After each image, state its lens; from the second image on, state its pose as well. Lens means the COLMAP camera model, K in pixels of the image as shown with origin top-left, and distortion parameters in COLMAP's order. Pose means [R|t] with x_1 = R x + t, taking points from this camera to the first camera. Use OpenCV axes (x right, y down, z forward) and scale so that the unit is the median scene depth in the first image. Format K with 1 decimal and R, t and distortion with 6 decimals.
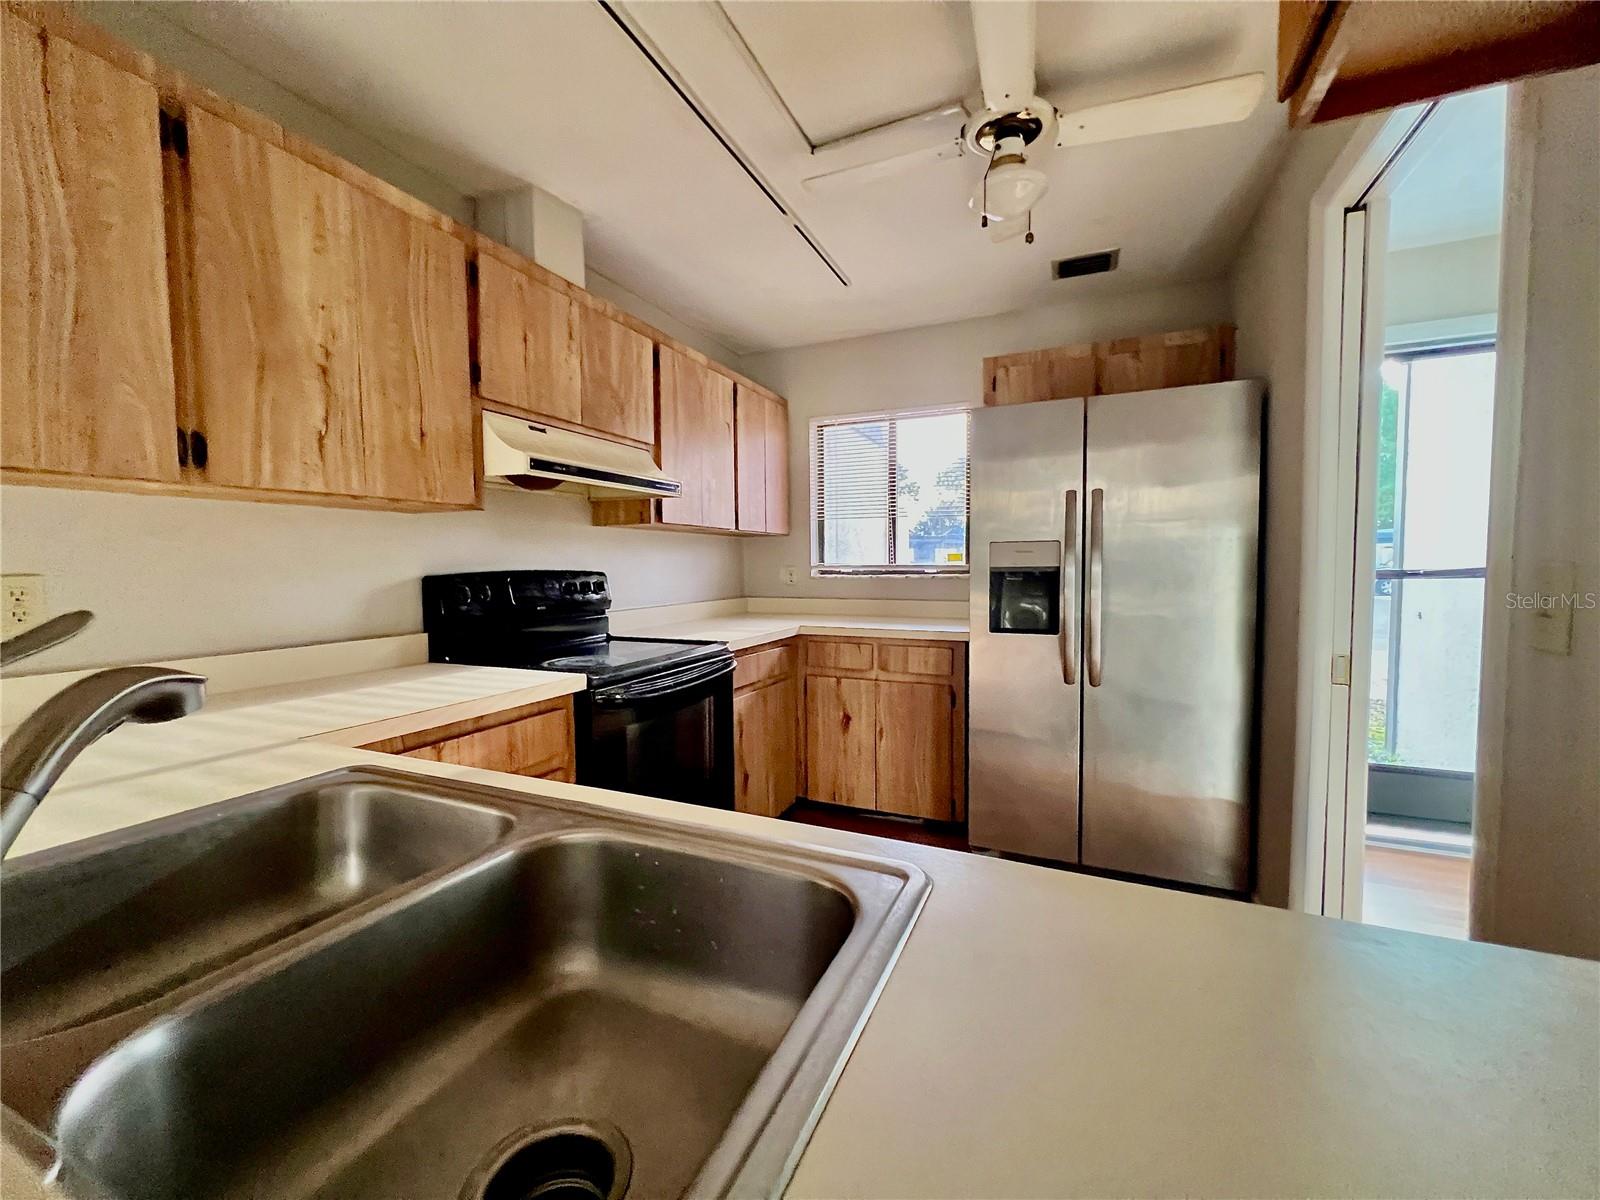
lens RADIAL K [[641.1, 0, 803.6], [0, 641.1, 599.2], [0, 0, 1]] dist [-0.003000, 0.000359]
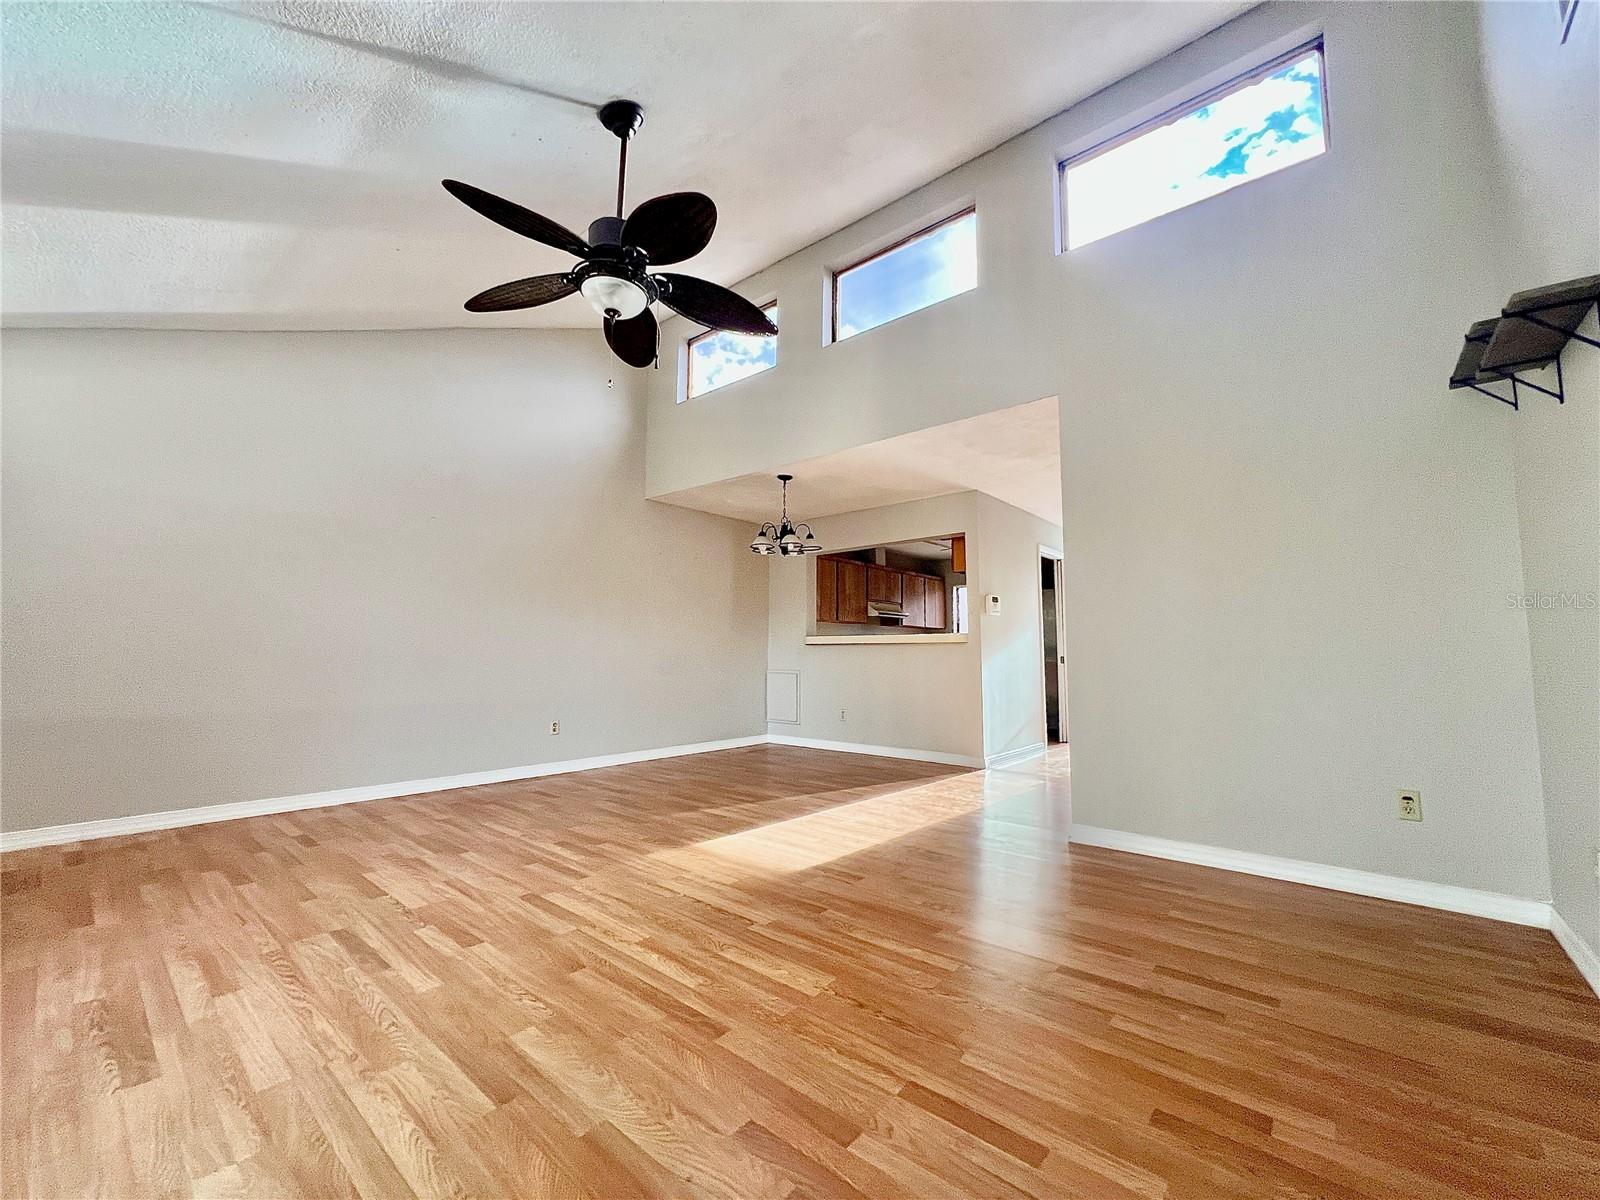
lens RADIAL K [[641.1, 0, 799.6], [0, 641.1, 598.4], [0, 0, 1]] dist [-0.003000, 0.000359]
pose [[0.958328, -0.010147, -0.285491, 0.274331], [-0.030968, 0.989790, -0.139132, 0.277735], [0.283987, 0.142175, 0.948229, -2.924538]]
